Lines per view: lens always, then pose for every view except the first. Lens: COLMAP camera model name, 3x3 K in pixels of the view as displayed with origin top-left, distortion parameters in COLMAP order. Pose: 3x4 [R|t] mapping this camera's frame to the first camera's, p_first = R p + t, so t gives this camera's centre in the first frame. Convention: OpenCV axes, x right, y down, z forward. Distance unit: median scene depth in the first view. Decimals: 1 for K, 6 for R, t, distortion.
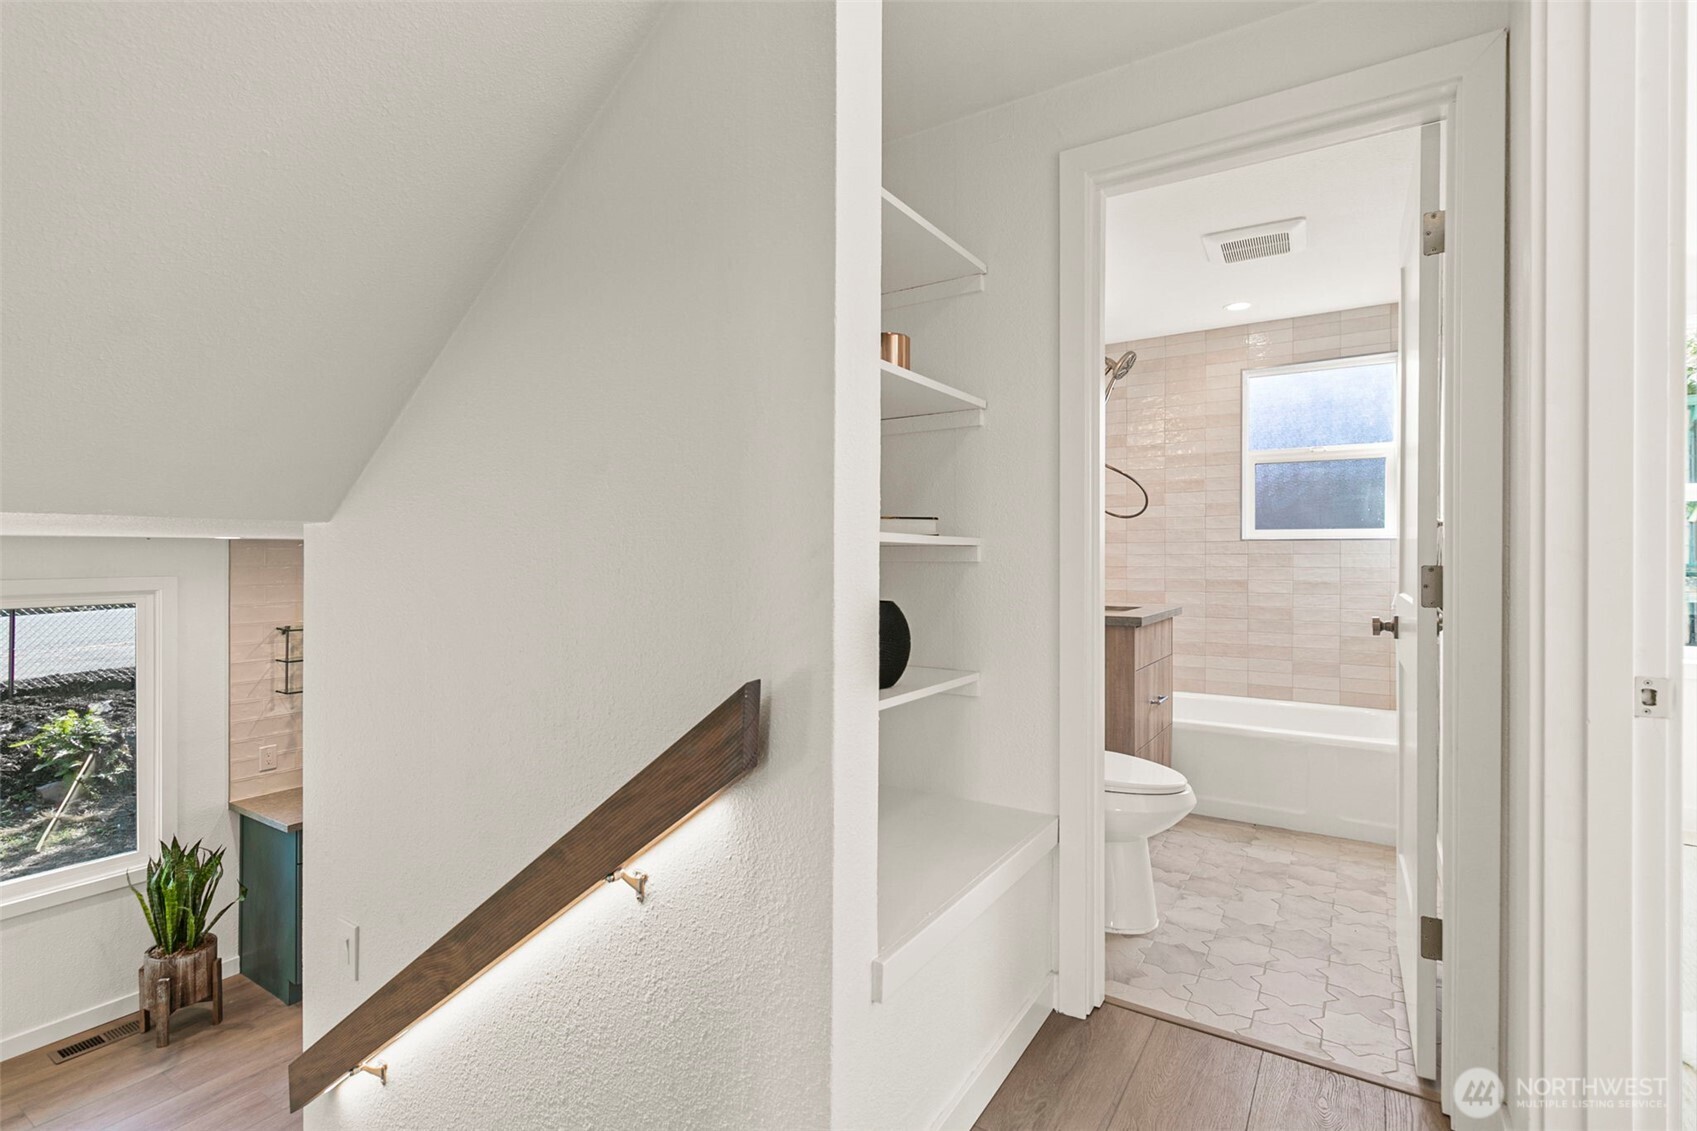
lens RADIAL K [[794.3, 0, 851.1], [0, 794.3, 562.3], [0, 0, 1]] dist [-0.005707, -0.000386]
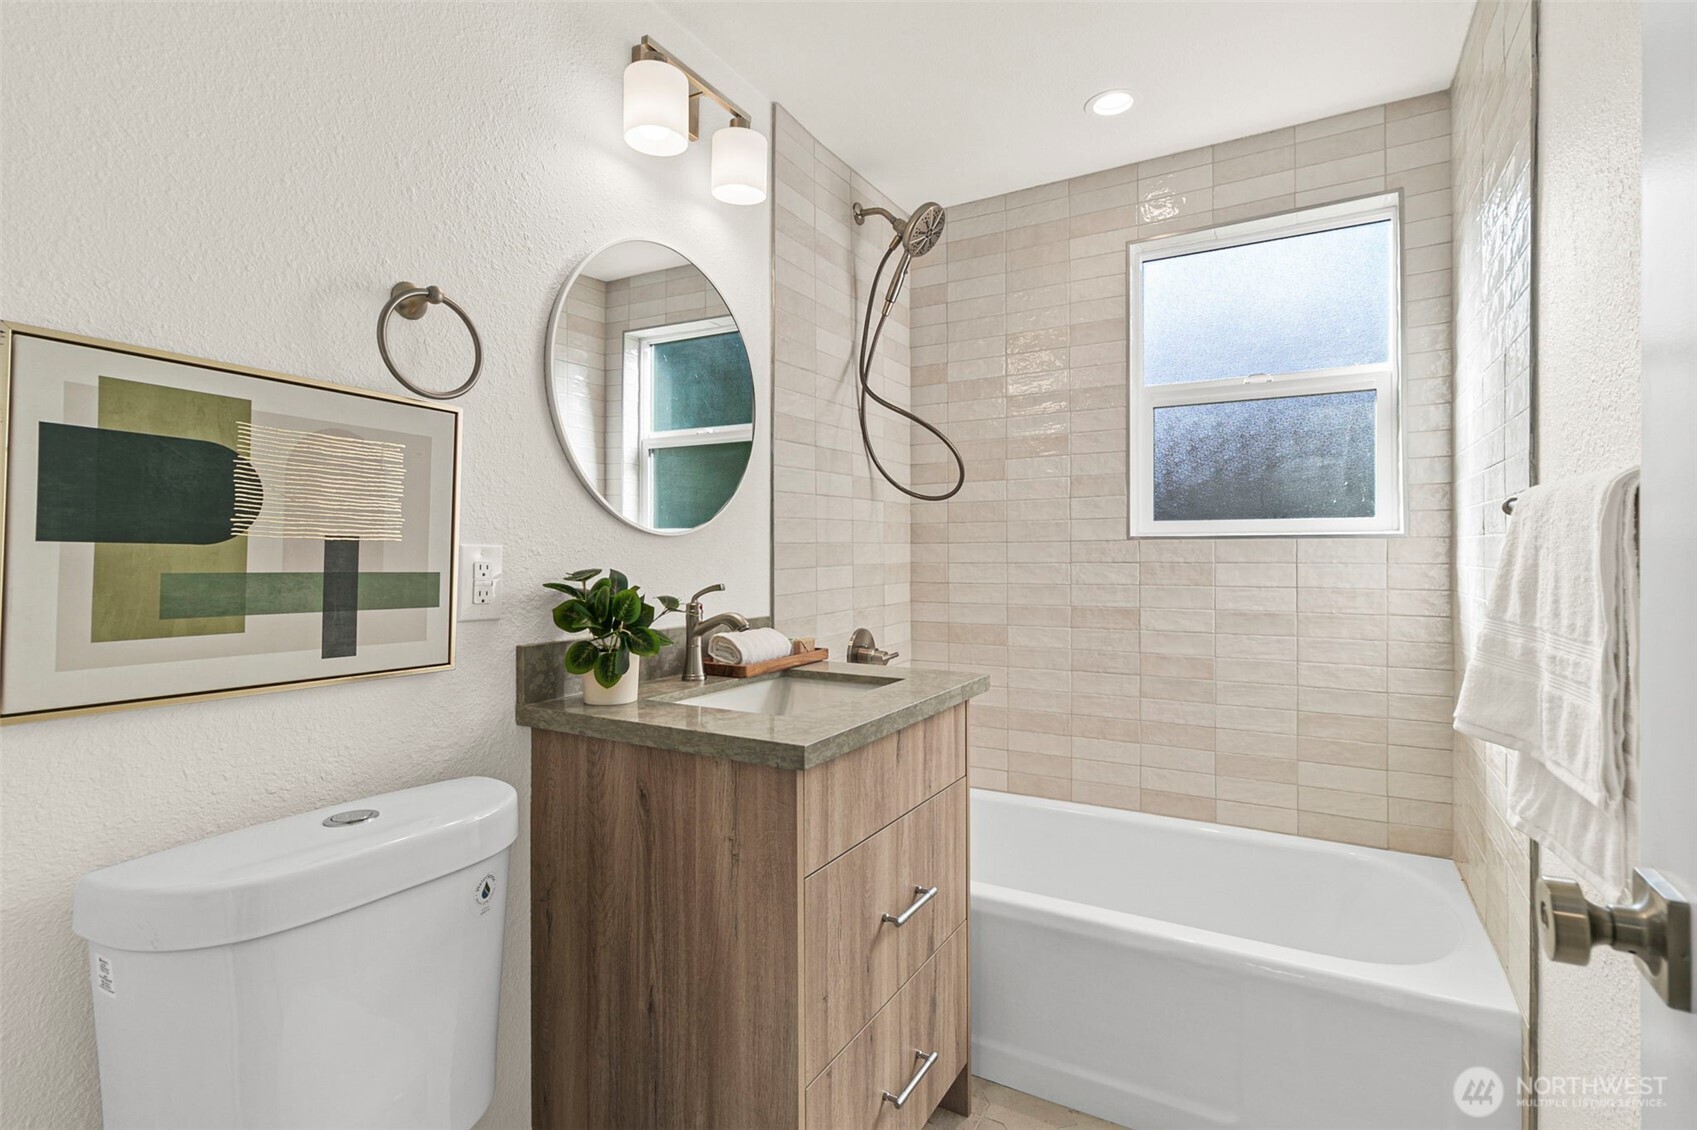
lens RADIAL K [[794.3, 0, 847.2], [0, 794.3, 558.5], [0, 0, 1]] dist [-0.005707, -0.000386]
pose [[0.997779, -0.000018, 0.066610, 0.252240], [0.000555, 0.999968, -0.008036, -0.008647], [-0.066607, 0.008055, 0.997747, 0.443204]]
